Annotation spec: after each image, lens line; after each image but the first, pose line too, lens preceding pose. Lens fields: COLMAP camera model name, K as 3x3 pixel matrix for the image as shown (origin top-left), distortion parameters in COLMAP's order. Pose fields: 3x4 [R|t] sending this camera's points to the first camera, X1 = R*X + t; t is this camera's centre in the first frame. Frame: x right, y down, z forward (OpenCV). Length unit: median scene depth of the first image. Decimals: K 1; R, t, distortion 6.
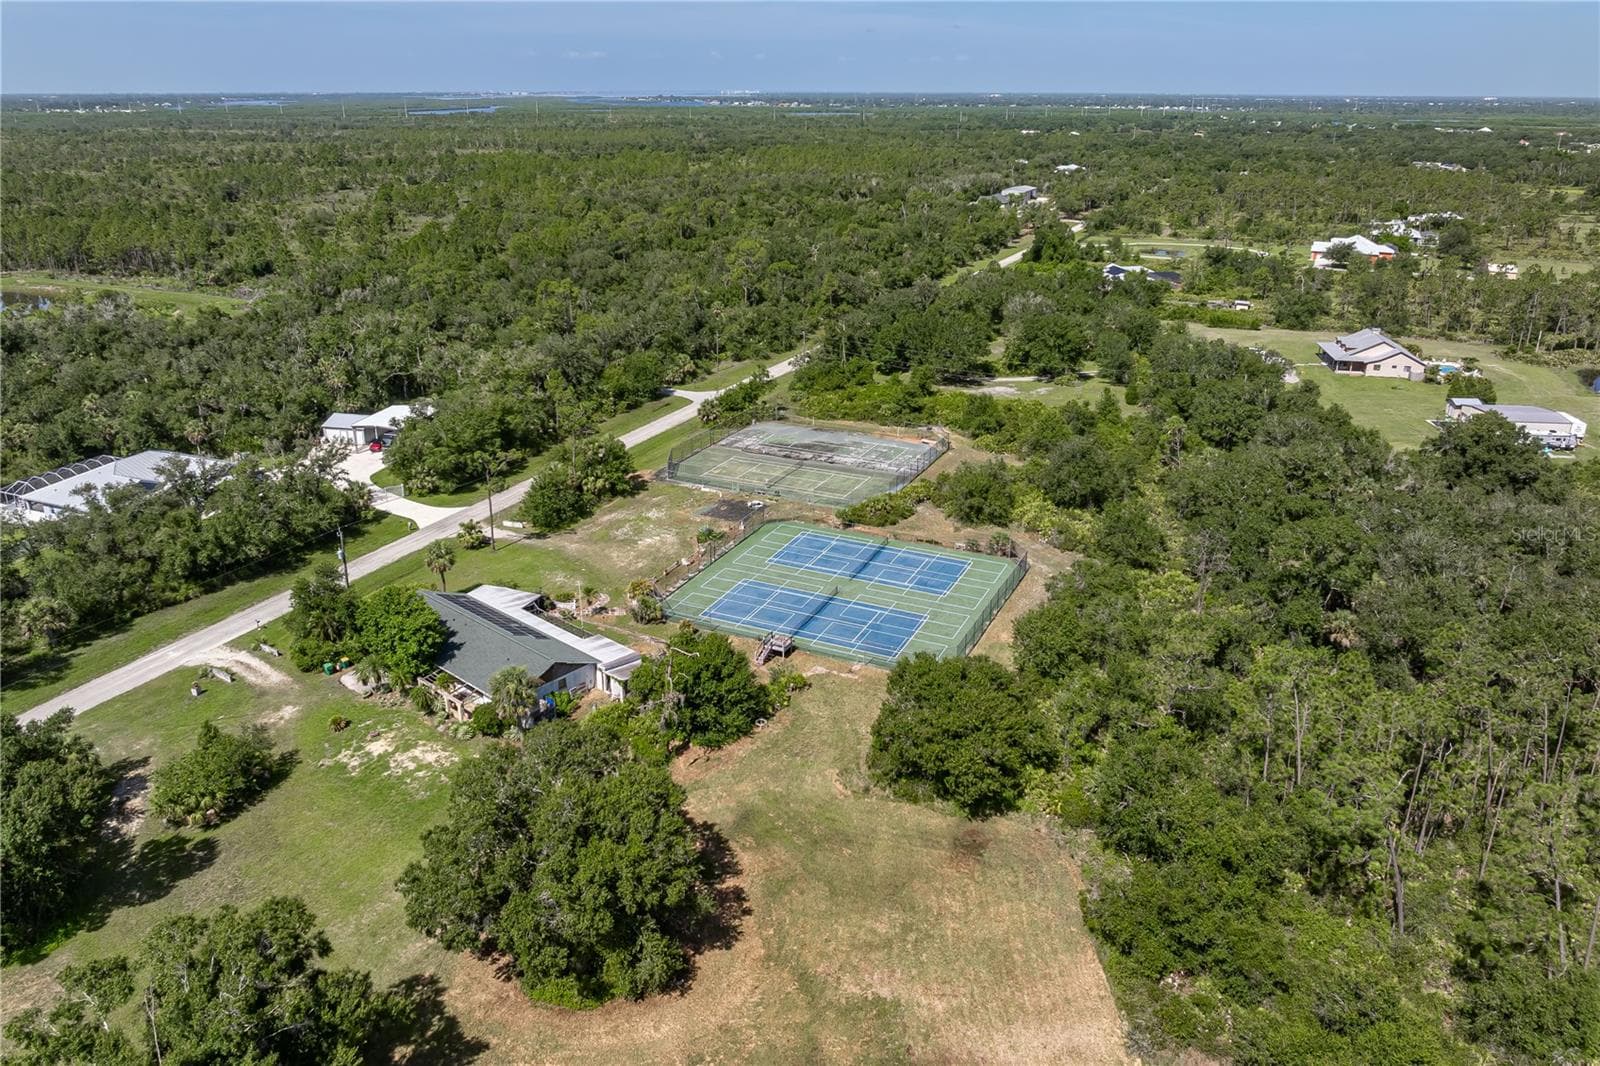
lens RADIAL K [[1121.2, 0, 805.4], [0, 1121.2, 533.5], [0, 0, 1]] dist [-0.027484, 0.008982]
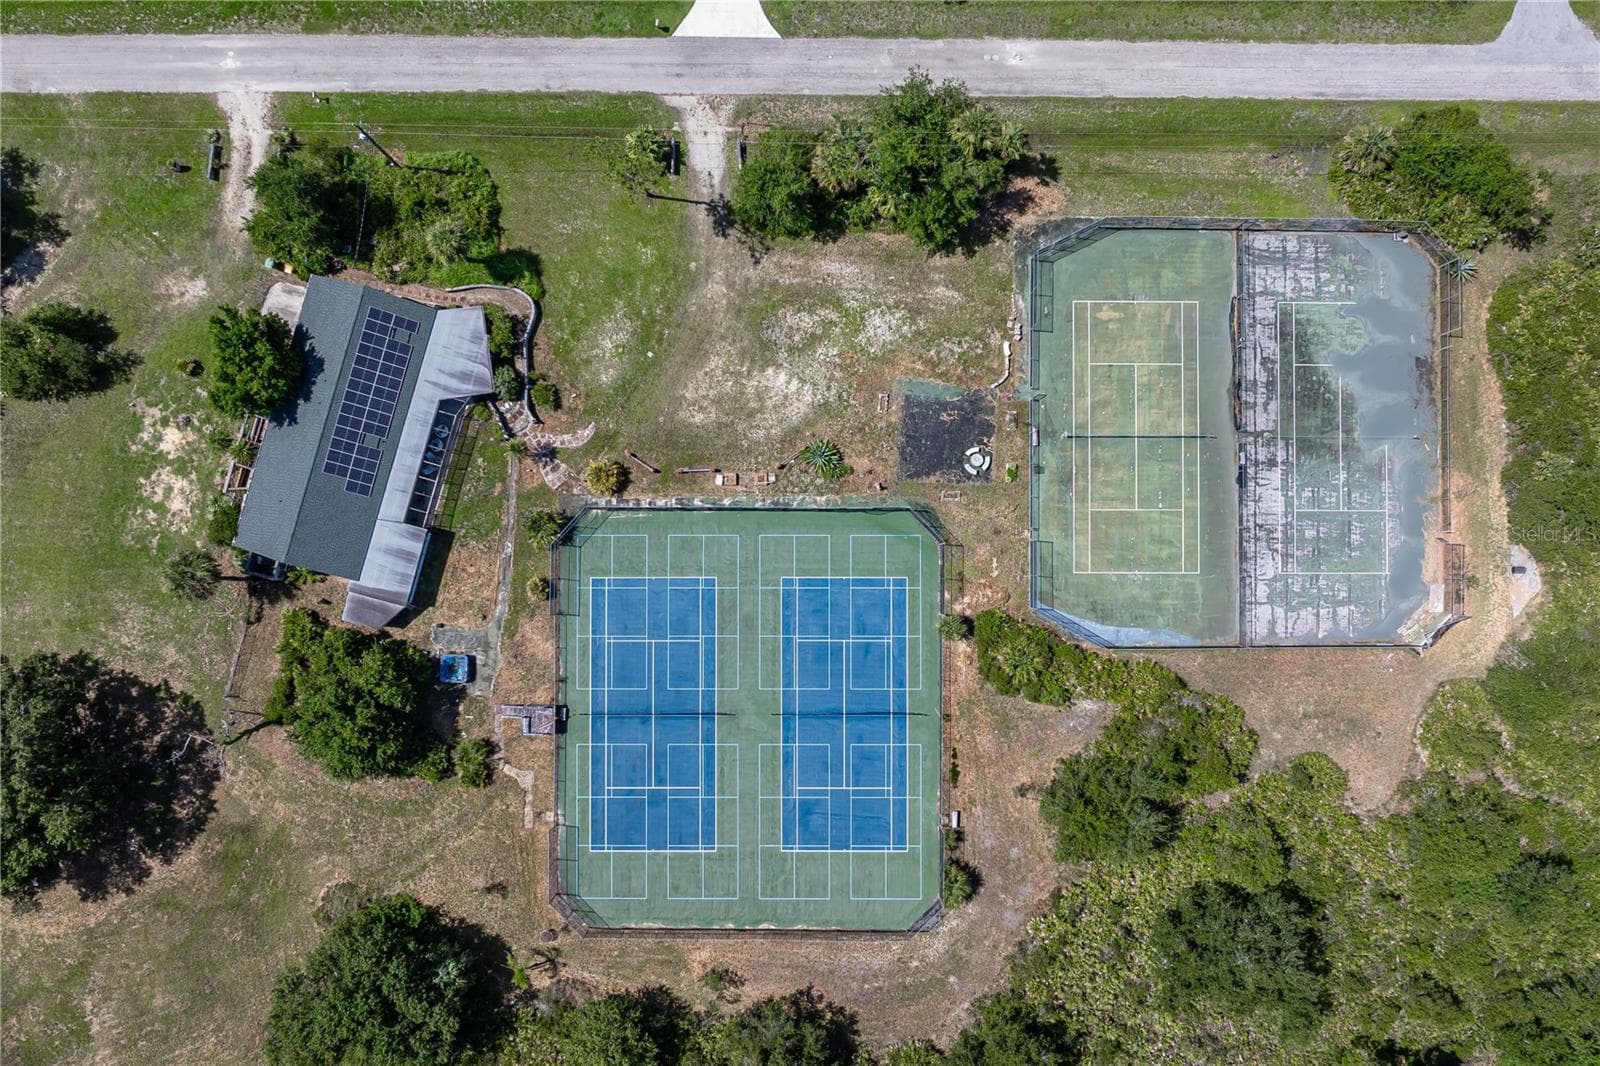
lens RADIAL K [[1122.2, 0, 803.2], [0, 1122.2, 569.7], [0, 0, 1]] dist [-0.022120, -0.002248]
pose [[0.424565, 0.905344, -0.009802, -0.020783], [-0.337129, 0.168128, 0.926325, -0.485488], [0.840291, -0.389981, 0.376599, 0.585127]]
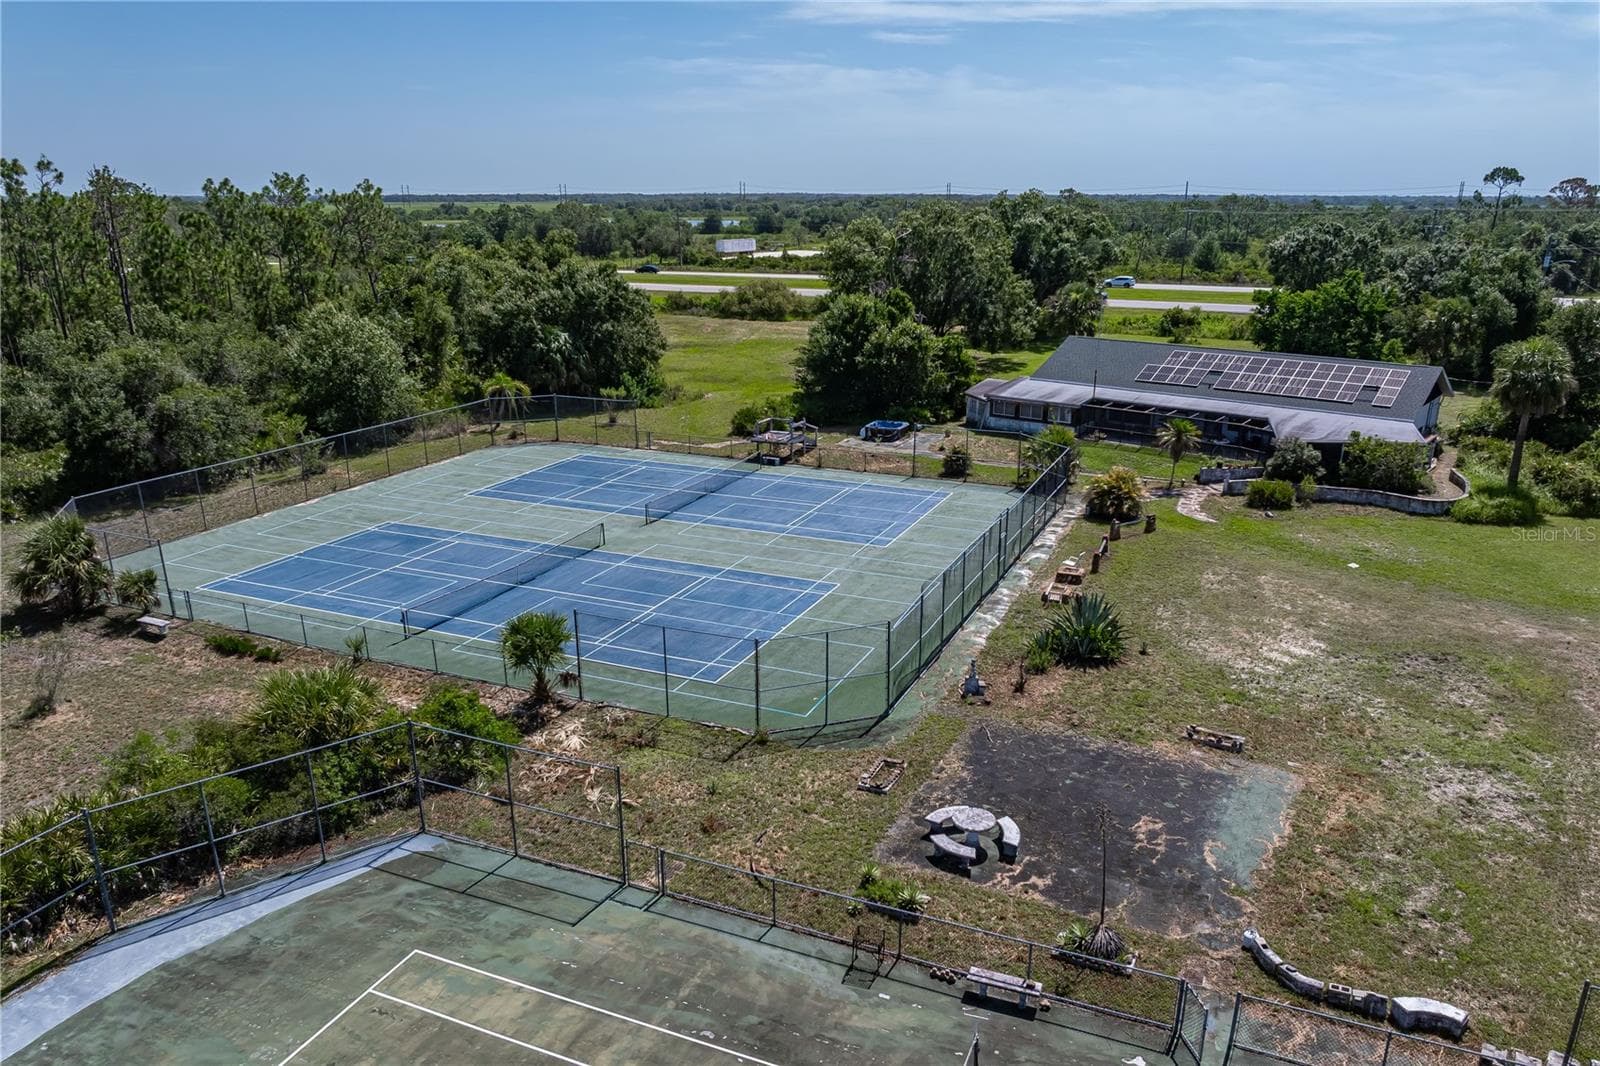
lens RADIAL K [[1122.2, 0, 803.2], [0, 1122.2, 569.7], [0, 0, 1]] dist [-0.022120, -0.002248]
pose [[-0.999514, 0.007602, -0.030243, -0.011094], [-0.013822, 0.761345, 0.648200, -0.147401], [0.027953, 0.648303, -0.760869, 0.970103]]
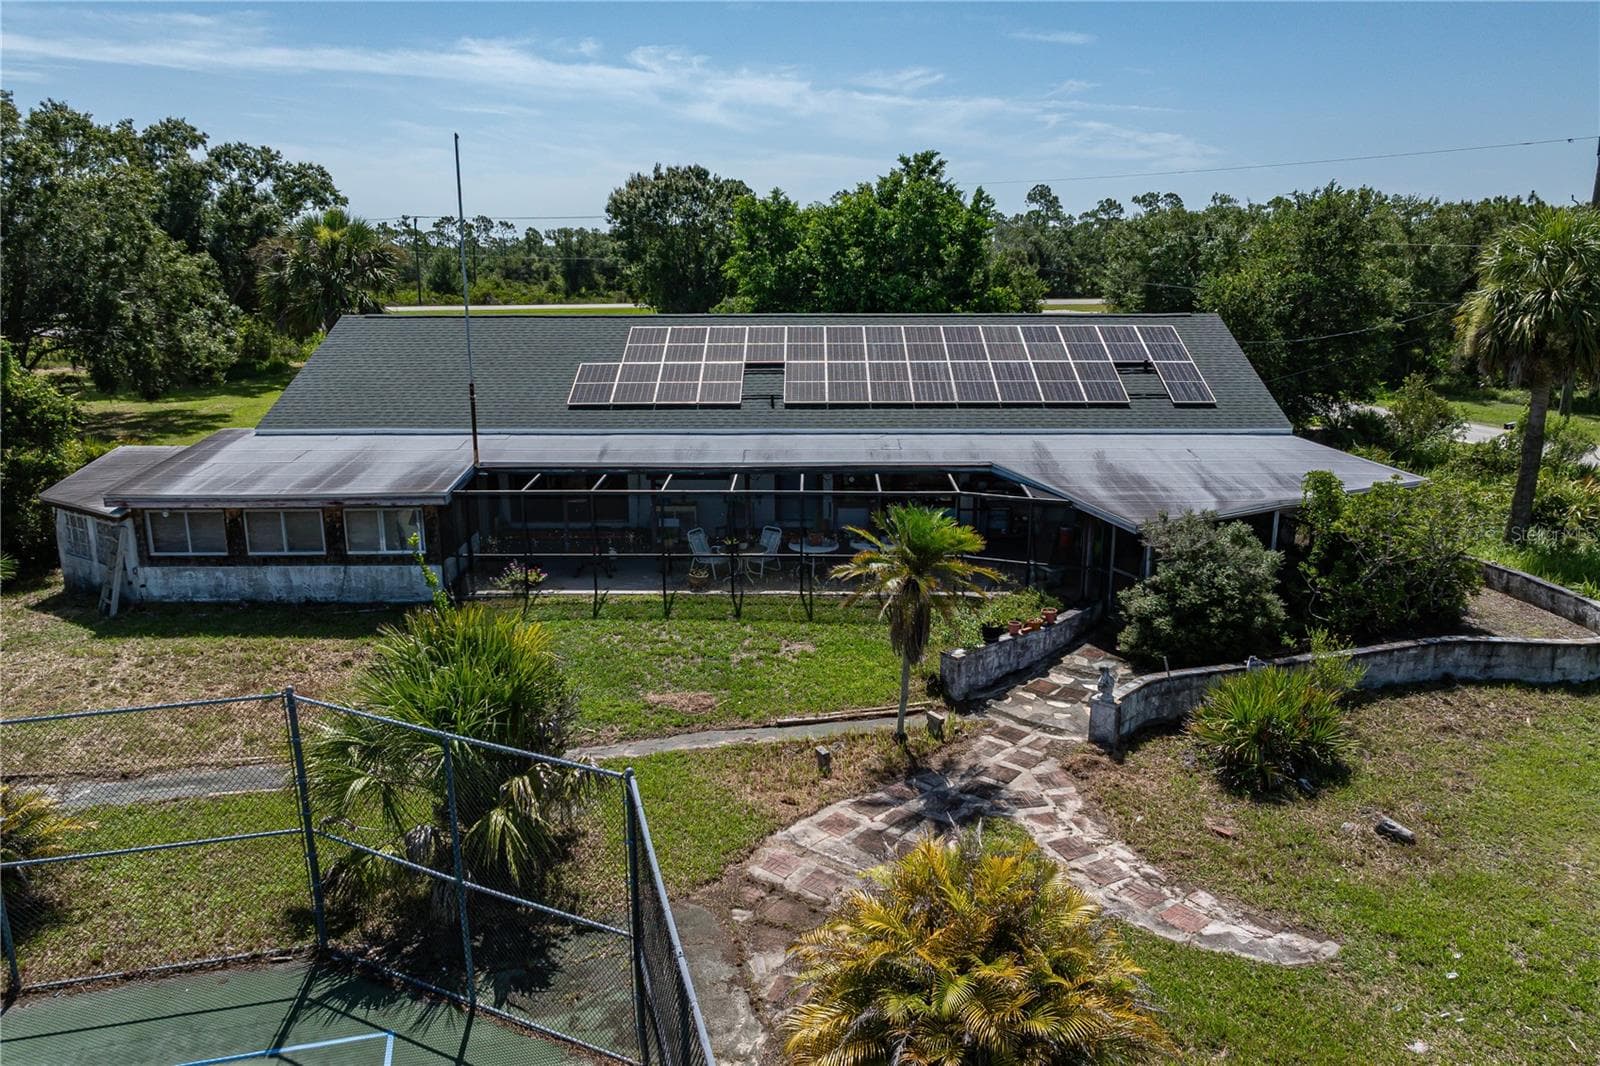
lens RADIAL K [[1121.2, 0, 805.4], [0, 1121.2, 533.5], [0, 0, 1]] dist [-0.027484, 0.008982]
pose [[-0.757315, 0.154533, -0.634503, -0.070490], [-0.244935, 0.833458, 0.495332, -0.007119], [0.605377, 0.530534, -0.593340, 0.739127]]
